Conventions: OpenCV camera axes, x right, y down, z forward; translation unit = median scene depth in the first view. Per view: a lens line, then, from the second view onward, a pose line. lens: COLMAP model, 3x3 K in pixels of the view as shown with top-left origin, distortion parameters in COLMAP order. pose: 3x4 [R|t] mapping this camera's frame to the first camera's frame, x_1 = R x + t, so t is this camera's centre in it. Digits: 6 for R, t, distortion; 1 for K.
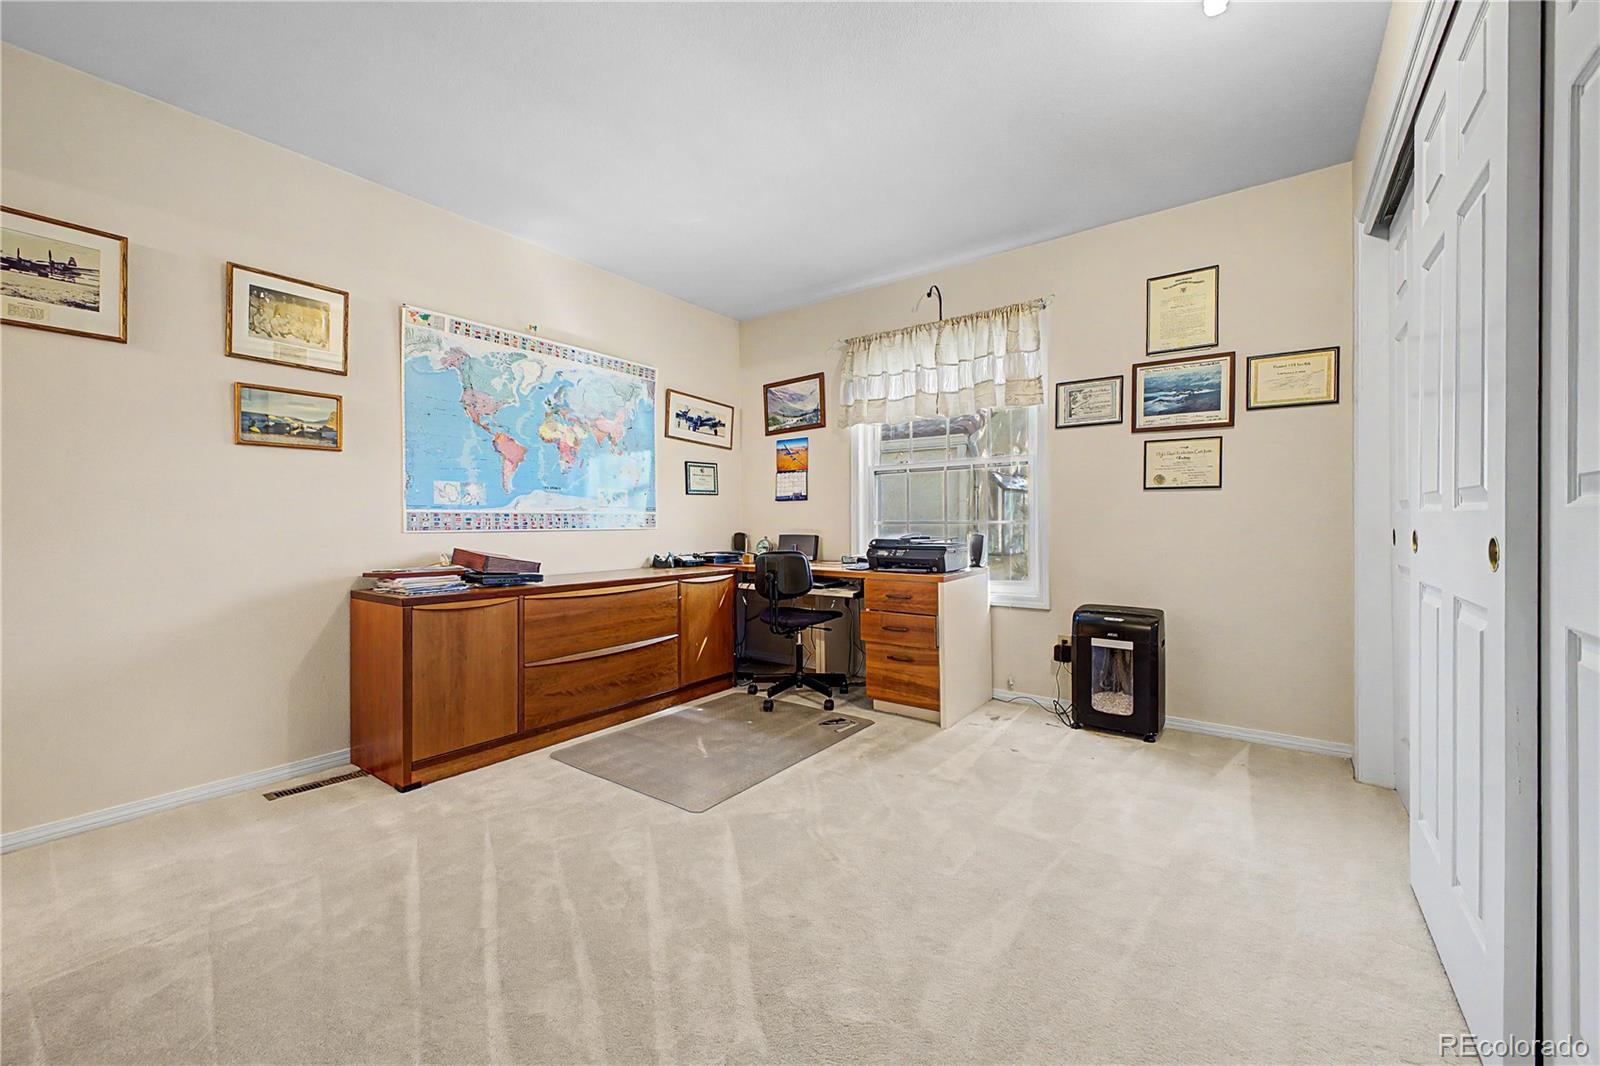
lens RADIAL K [[630.6, 0, 799.7], [0, 630.6, 525.4], [0, 0, 1]] dist [0.013001, -0.004576]
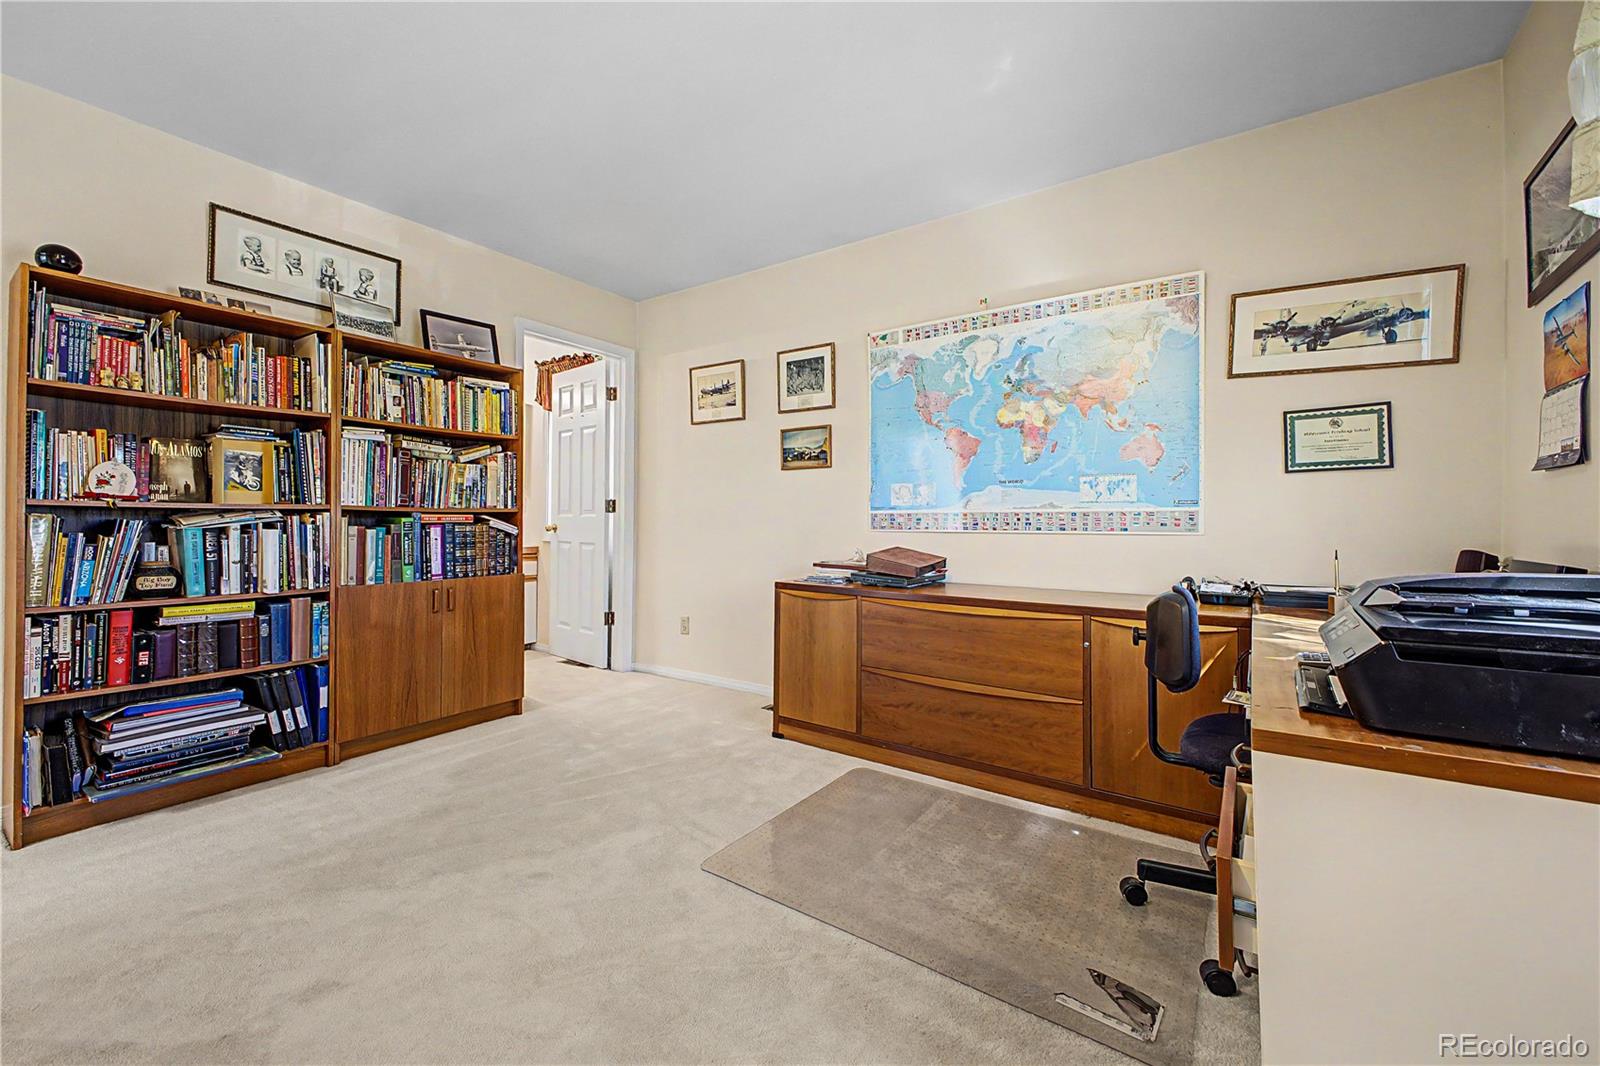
lens RADIAL K [[630.6, 0, 799.7], [0, 630.6, 525.4], [0, 0, 1]] dist [0.013001, -0.004576]
pose [[0.025590, 0.001972, -0.999671, 0.471997], [-0.014278, 0.999897, 0.001607, 0.000522], [0.999571, 0.014232, 0.025616, 0.766397]]
